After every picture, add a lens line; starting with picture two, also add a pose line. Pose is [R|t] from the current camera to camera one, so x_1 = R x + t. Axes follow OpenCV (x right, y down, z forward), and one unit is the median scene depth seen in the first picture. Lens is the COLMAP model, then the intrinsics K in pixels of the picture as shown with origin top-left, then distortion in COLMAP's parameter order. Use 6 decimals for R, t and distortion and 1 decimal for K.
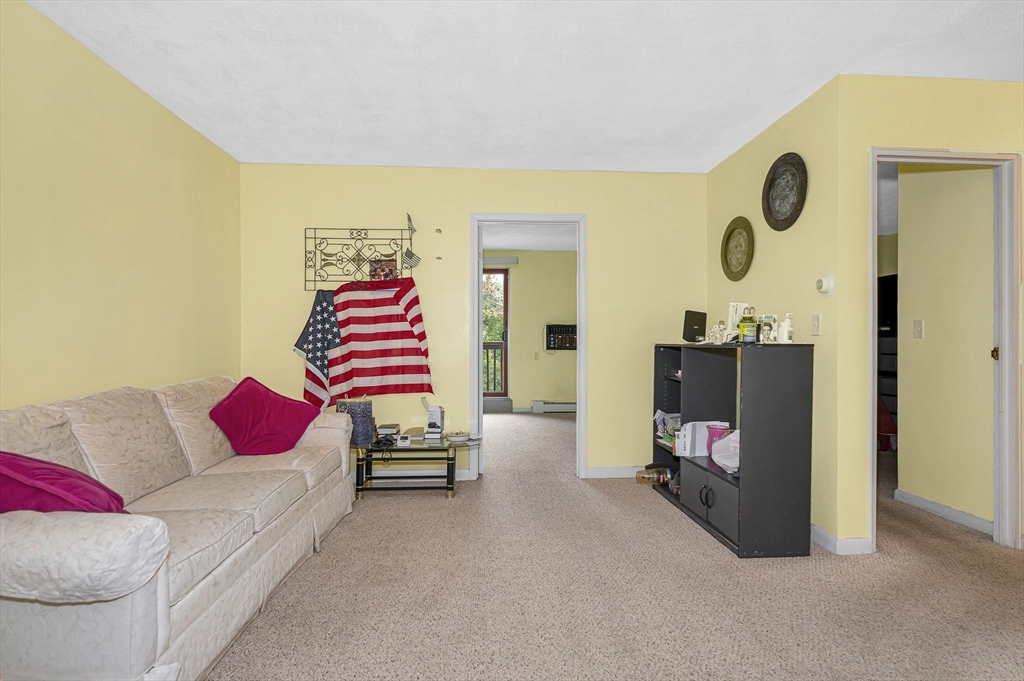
lens RADIAL K [[493.5, 0, 517.1], [0, 493.5, 338.4], [0, 0, 1]] dist [-0.000558, 0.000486]
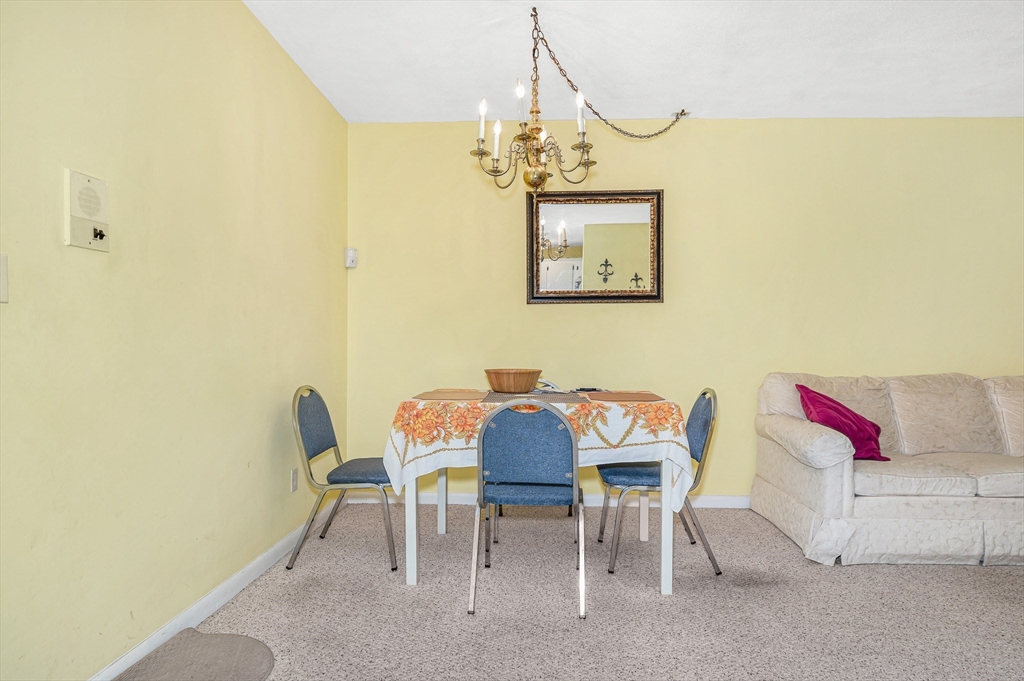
lens RADIAL K [[607.0, 0, 512.0], [0, 607.0, 350.2], [0, 0, 1]] dist [-0.000468, -0.001404]
pose [[-0.108744, -0.000804, -0.994069, 0.548922], [0.007734, 0.999969, -0.001654, 0.021550], [0.994040, -0.007868, -0.108735, 0.027441]]
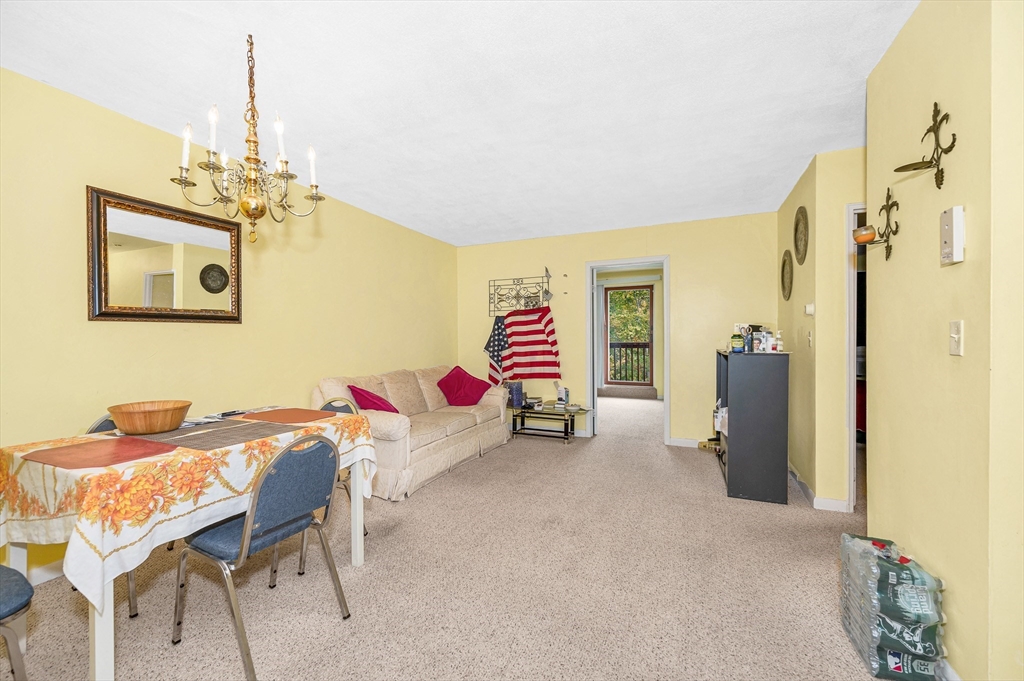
lens RADIAL K [[431.5, 0, 502.0], [0, 431.5, 333.9], [0, 0, 1]] dist [0.000691, 0.000578]
pose [[0.886046, -0.006761, -0.463548, 0.321760], [0.006699, 0.999976, -0.001779, -0.034685], [0.463549, -0.001529, 0.886070, -0.332110]]
